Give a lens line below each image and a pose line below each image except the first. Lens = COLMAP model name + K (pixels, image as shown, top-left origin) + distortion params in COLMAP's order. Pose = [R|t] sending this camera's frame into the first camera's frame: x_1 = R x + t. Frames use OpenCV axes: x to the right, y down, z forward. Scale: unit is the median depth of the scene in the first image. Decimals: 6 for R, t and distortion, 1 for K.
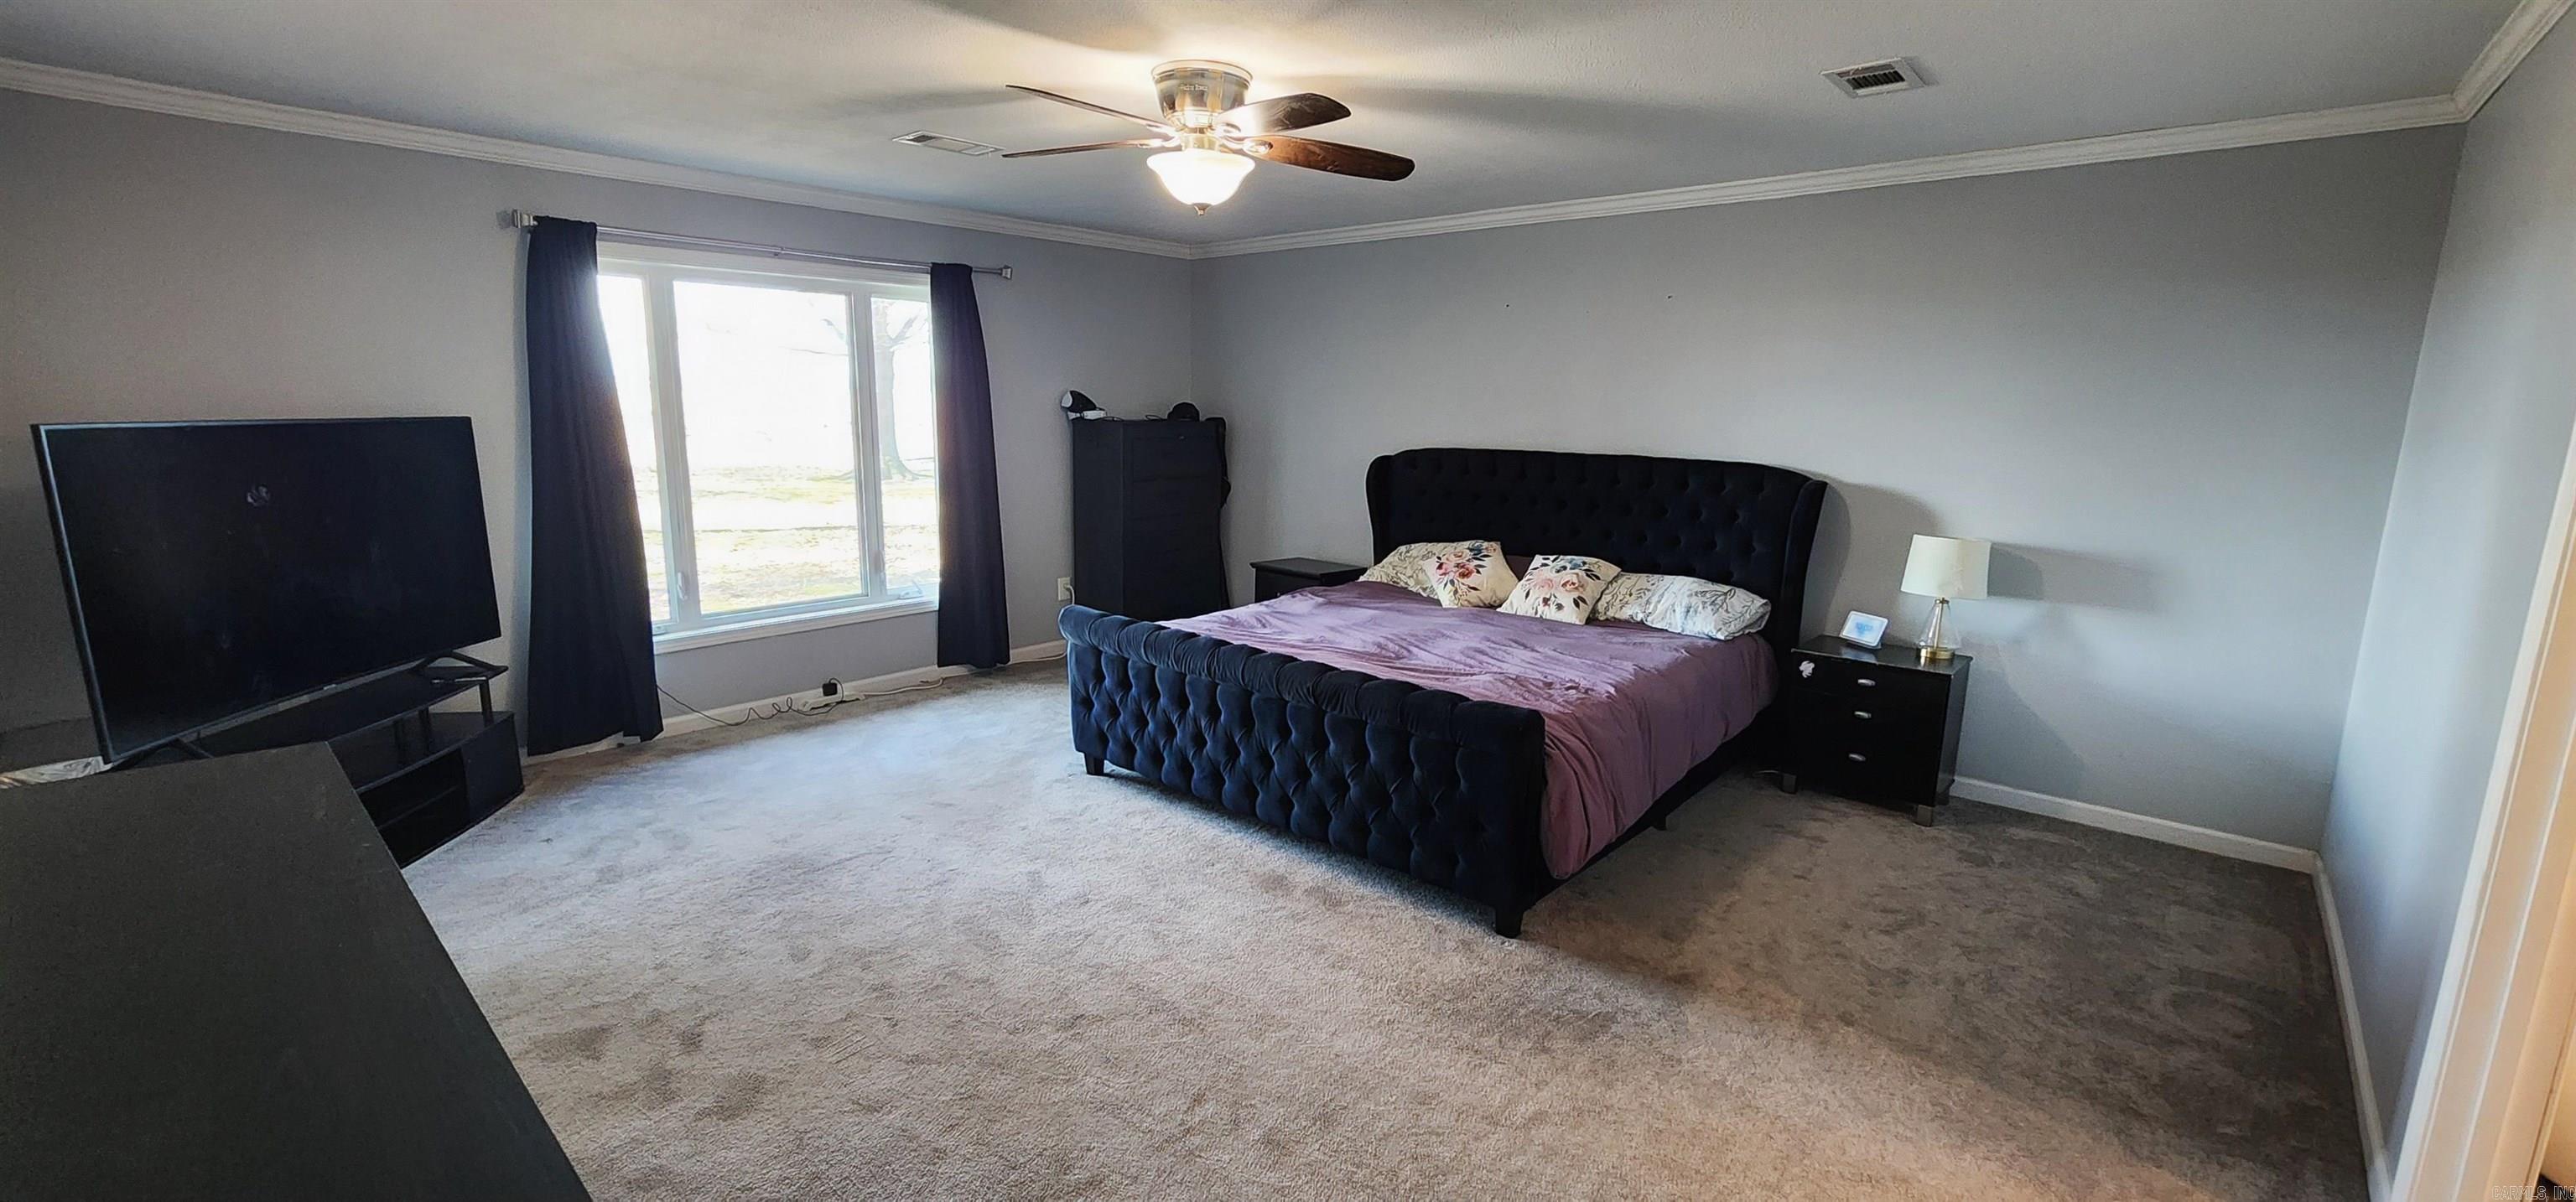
lens RADIAL K [[1058.6, 0, 1288.0], [0, 1058.6, 601.0], [0, 0, 1]] dist [-0.002274, -0.000135]
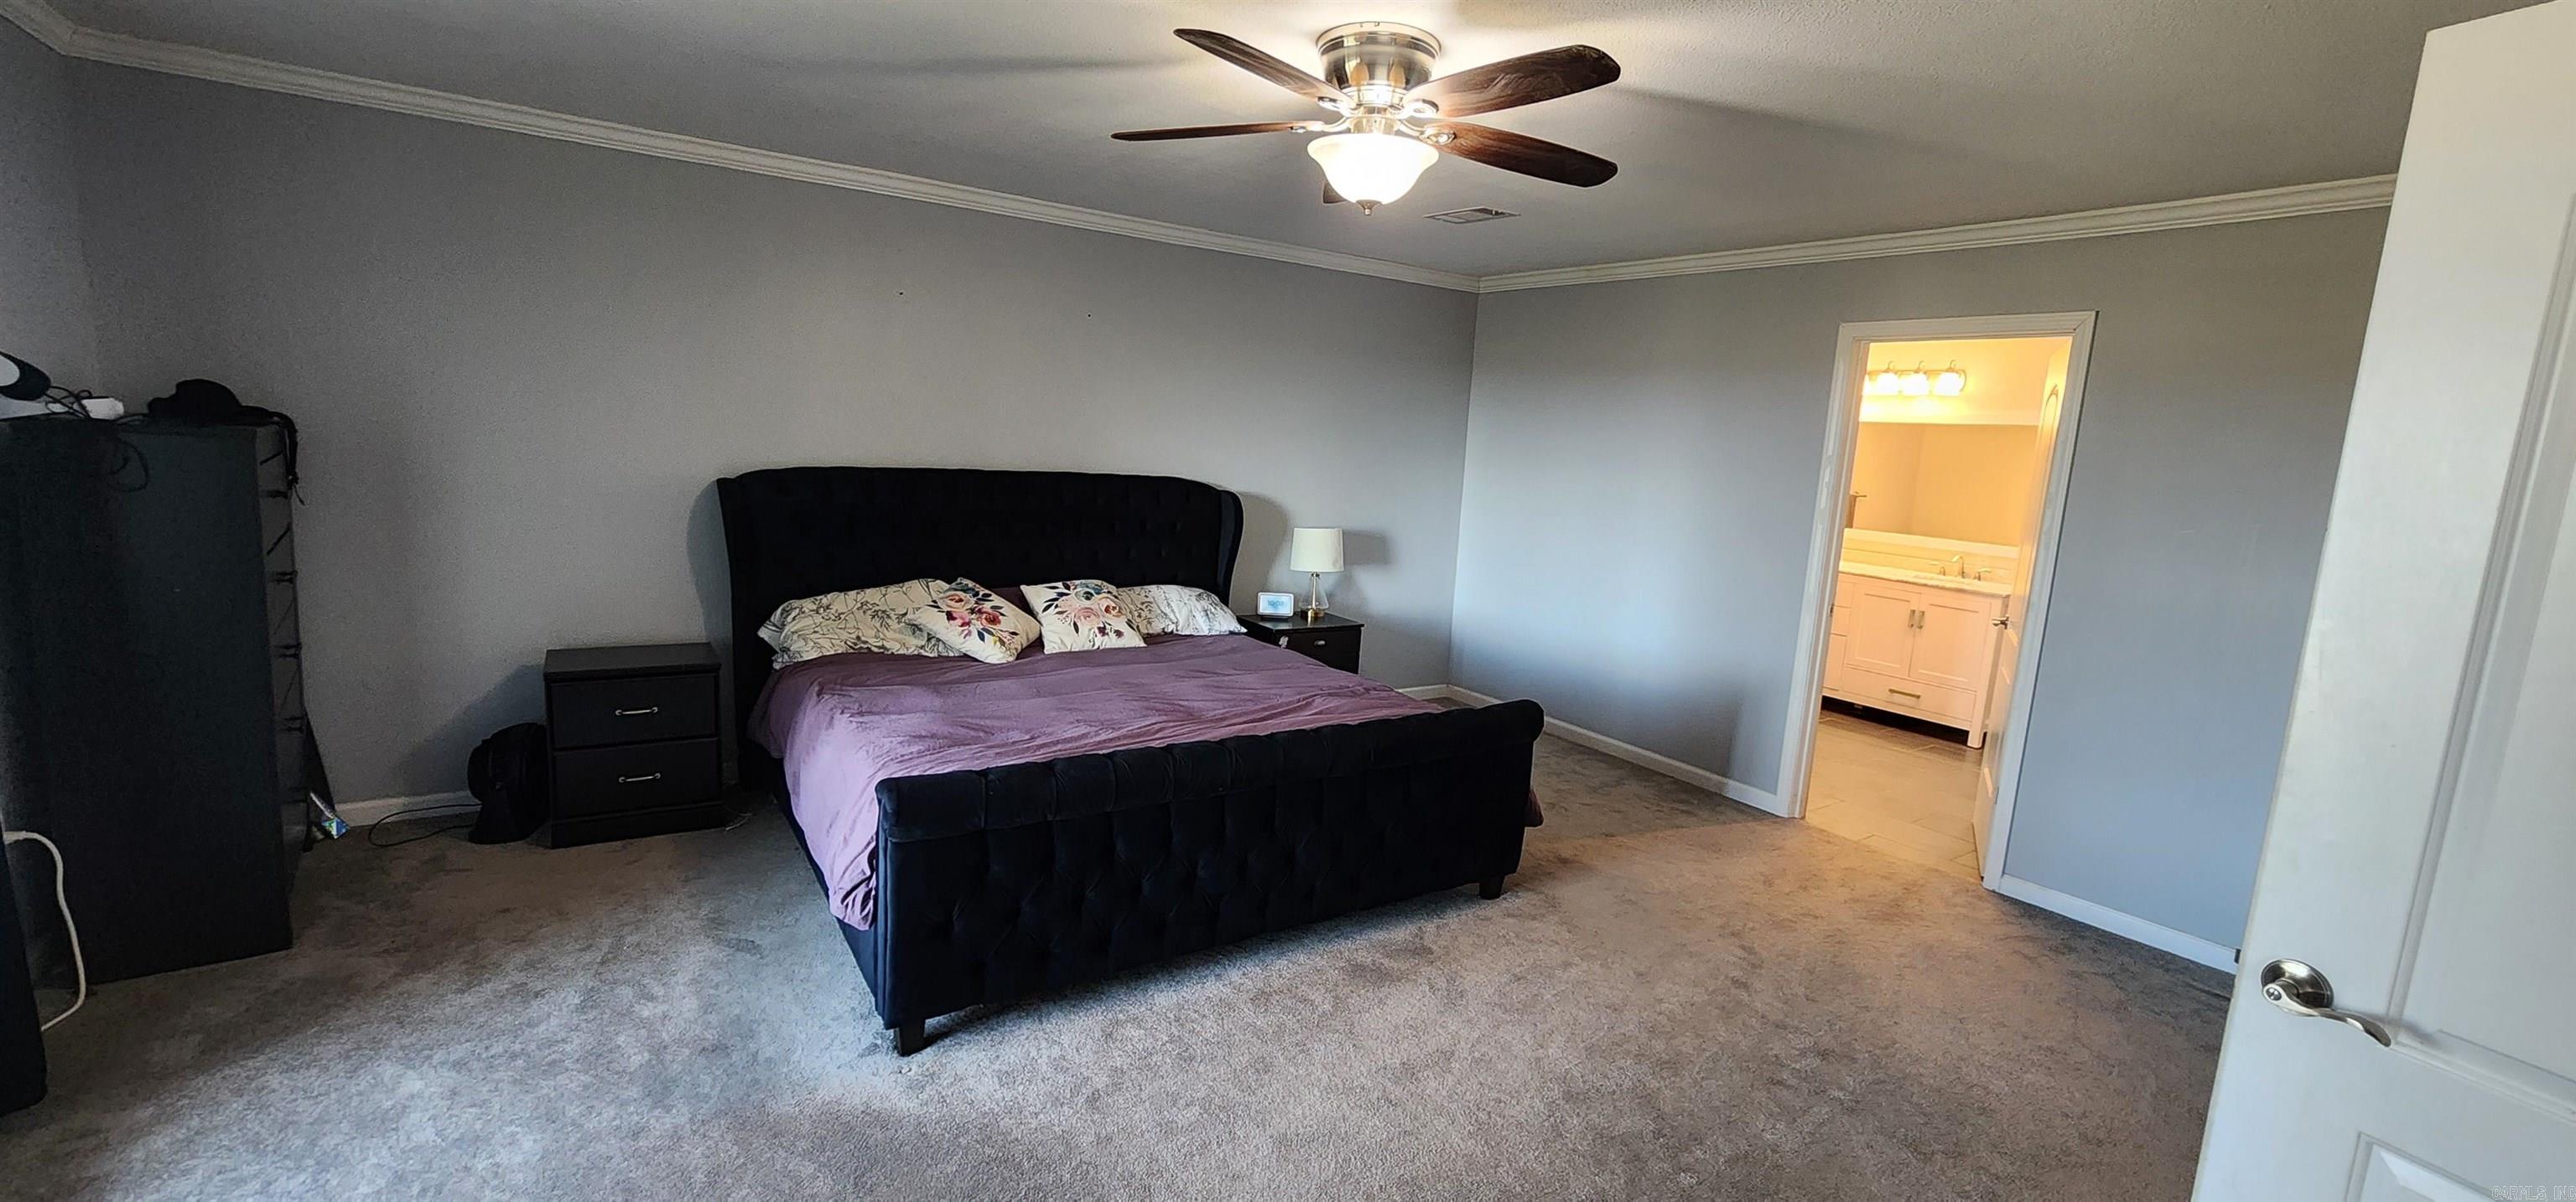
lens RADIAL K [[1058.6, 0, 1288.0], [0, 1058.6, 601.0], [0, 0, 1]] dist [-0.002274, -0.000135]
pose [[0.253555, -0.150458, 0.955548, -0.675750], [0.128847, 0.984280, 0.120793, -0.130633], [-0.958701, 0.092492, 0.268955, 0.639440]]
